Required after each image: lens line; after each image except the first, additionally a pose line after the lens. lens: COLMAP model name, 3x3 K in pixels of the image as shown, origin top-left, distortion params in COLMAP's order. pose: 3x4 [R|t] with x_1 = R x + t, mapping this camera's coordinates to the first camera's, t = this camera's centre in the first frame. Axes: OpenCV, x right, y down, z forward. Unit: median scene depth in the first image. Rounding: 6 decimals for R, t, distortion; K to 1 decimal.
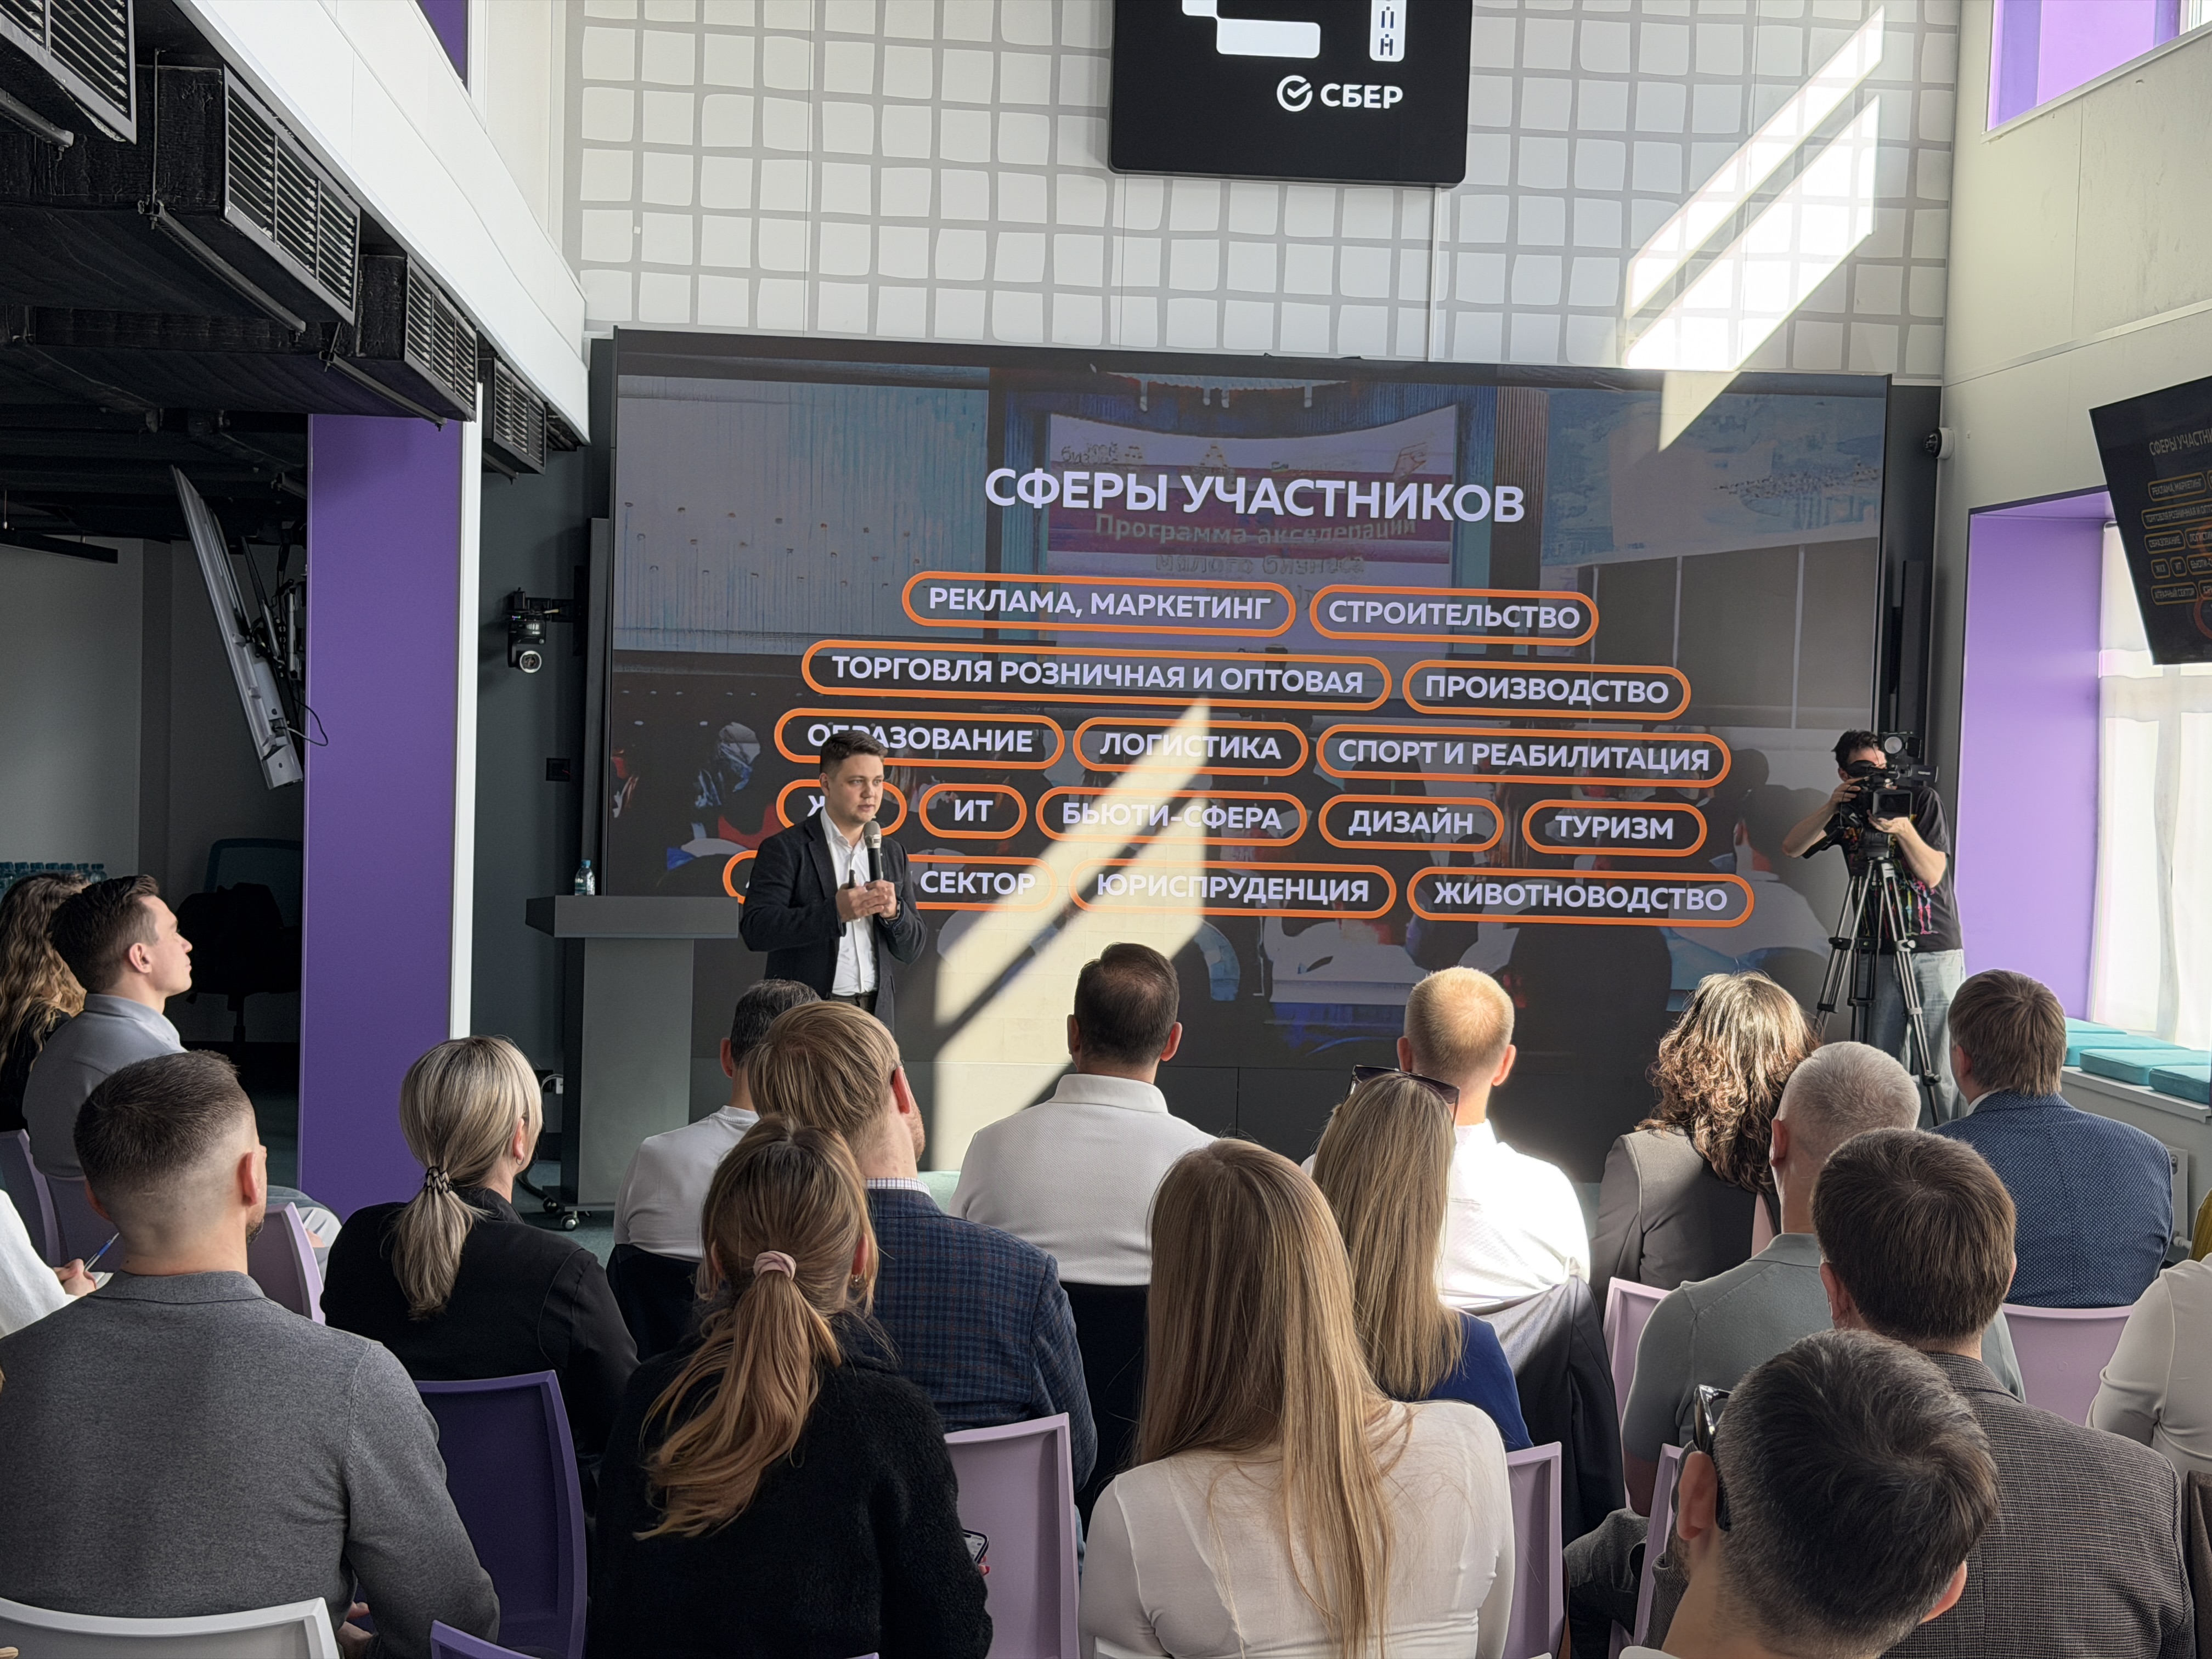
lens RADIAL K [[3168.3, 0, 1106.0], [0, 3168.3, 829.5], [0, 0, 1]] dist [0.112433, -0.049621]
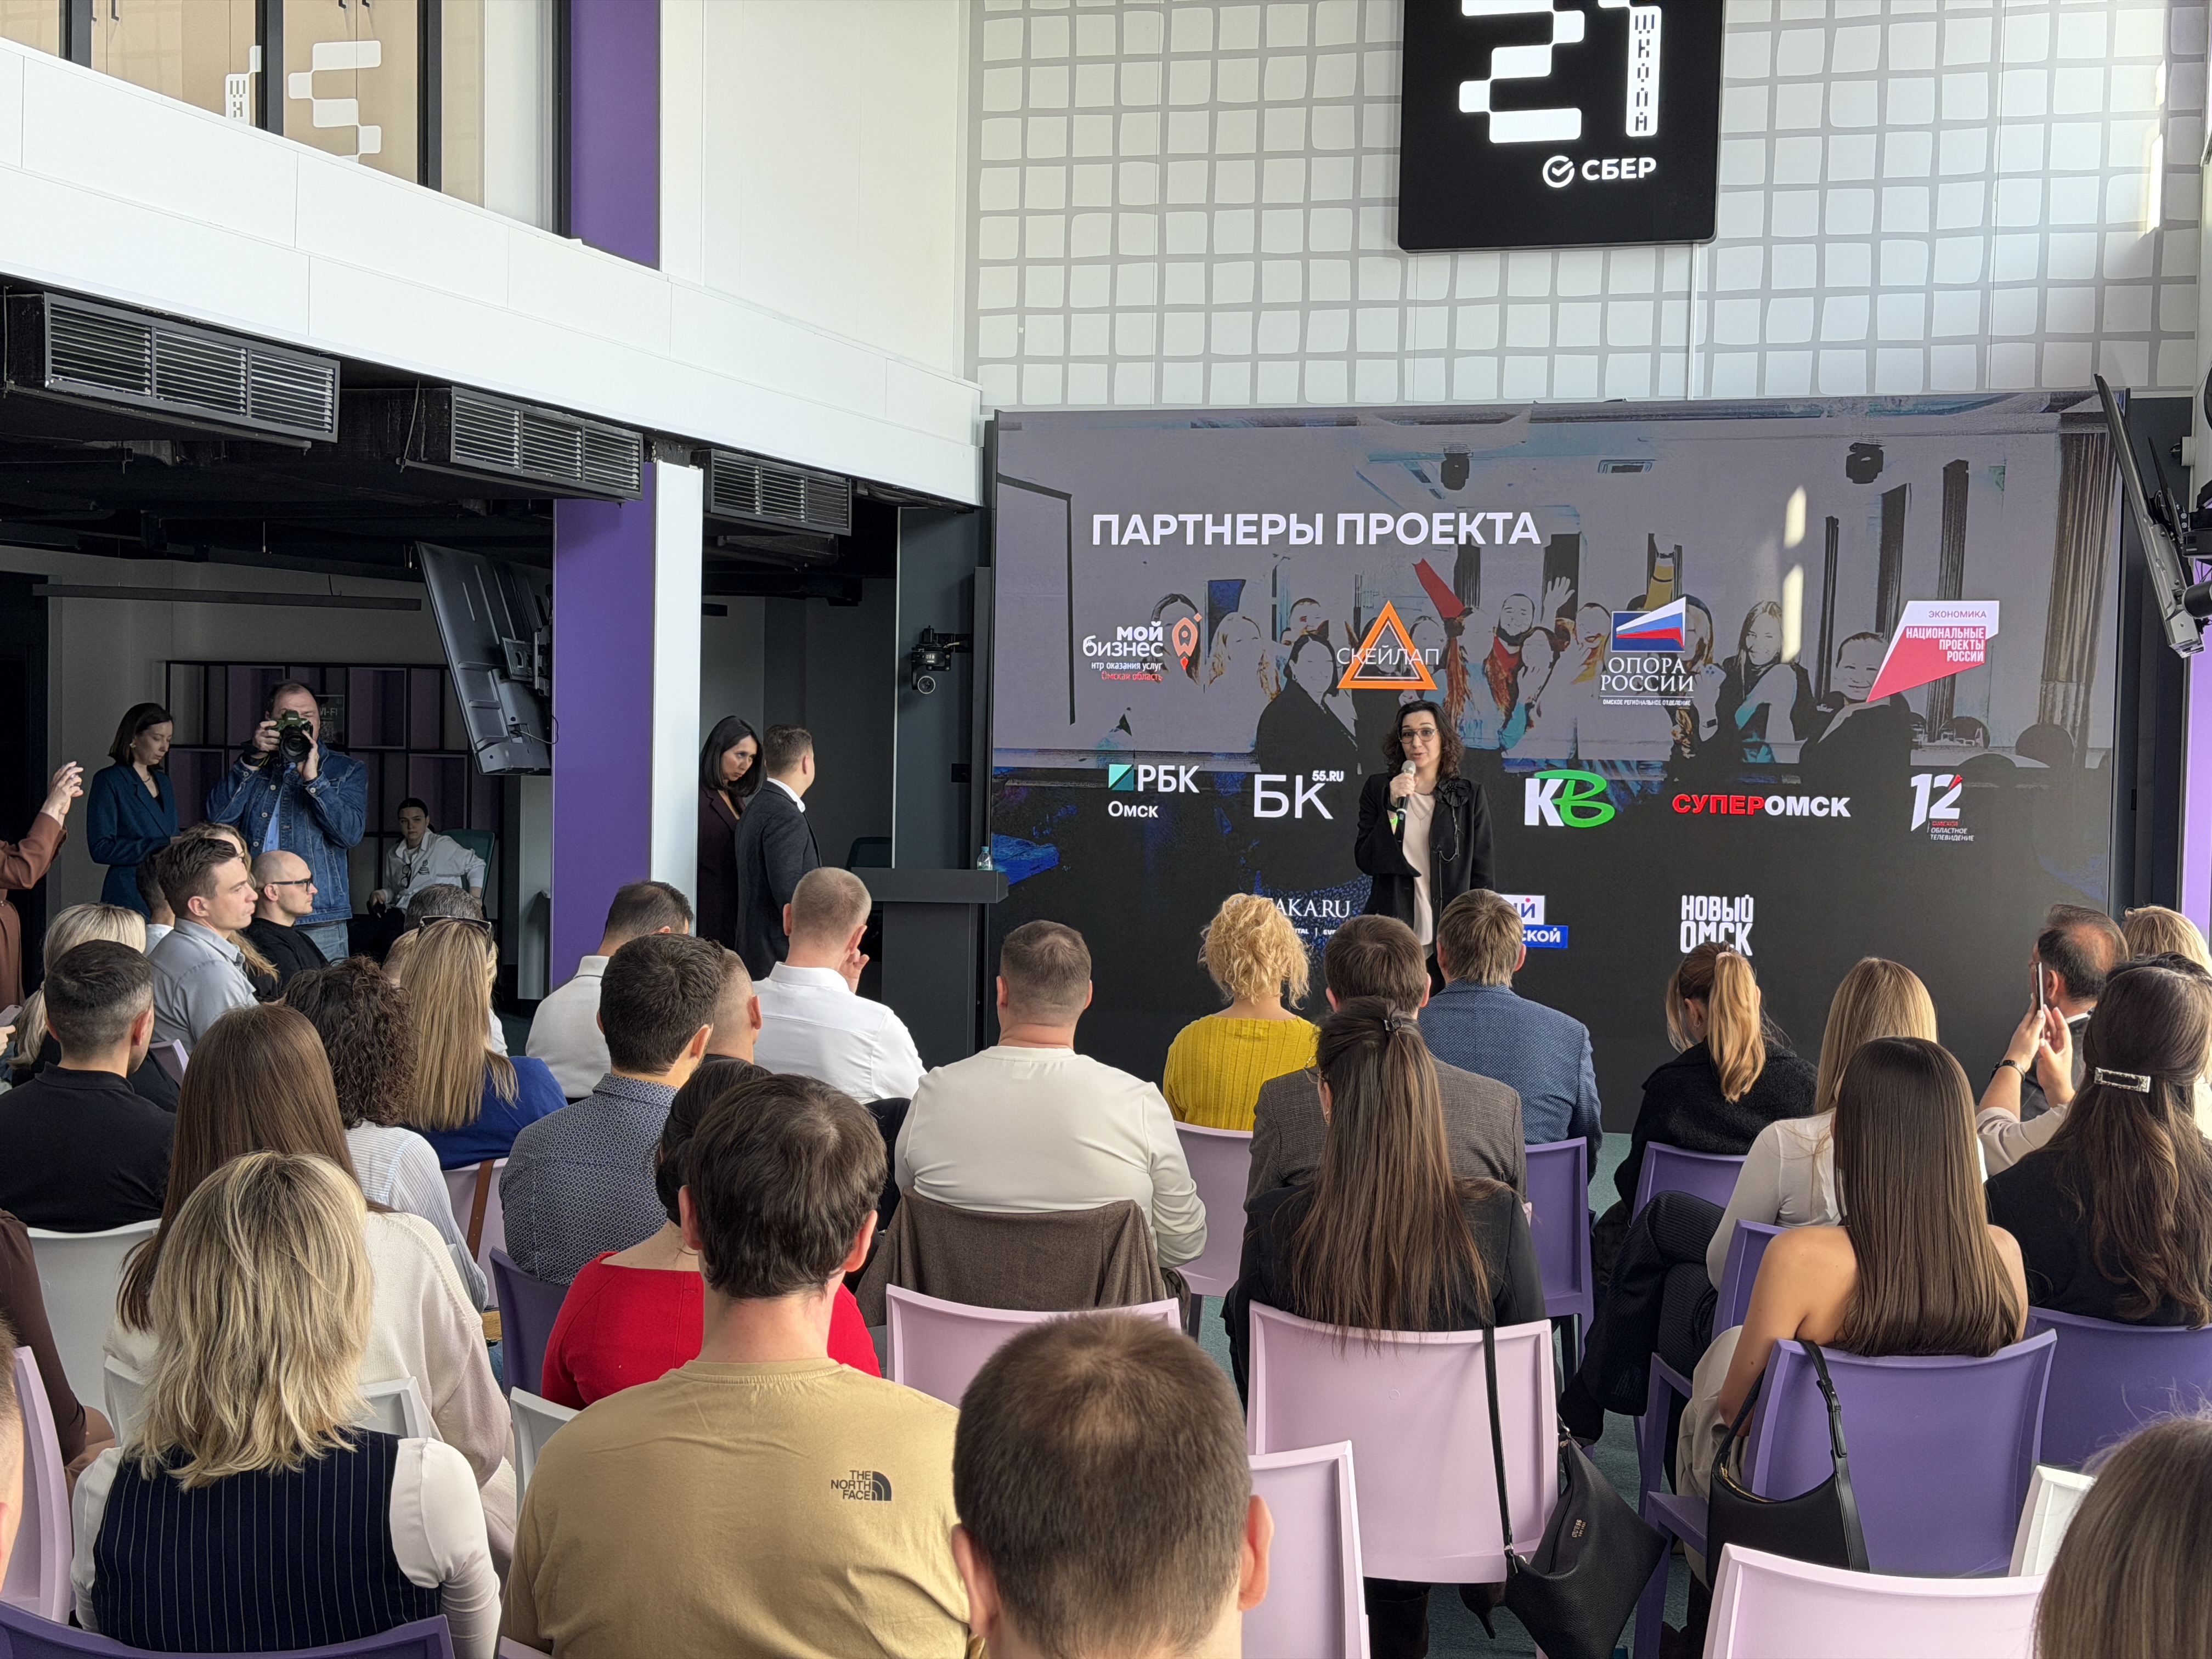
lens RADIAL K [[3168.3, 0, 1106.0], [0, 3168.3, 829.5], [0, 0, 1]] dist [0.112433, -0.049621]
pose [[0.925517, -0.002454, -0.378699, 0.338955], [-0.003894, 0.999864, -0.015995, 0.022168], [0.378687, 0.016278, 0.925382, -0.108586]]
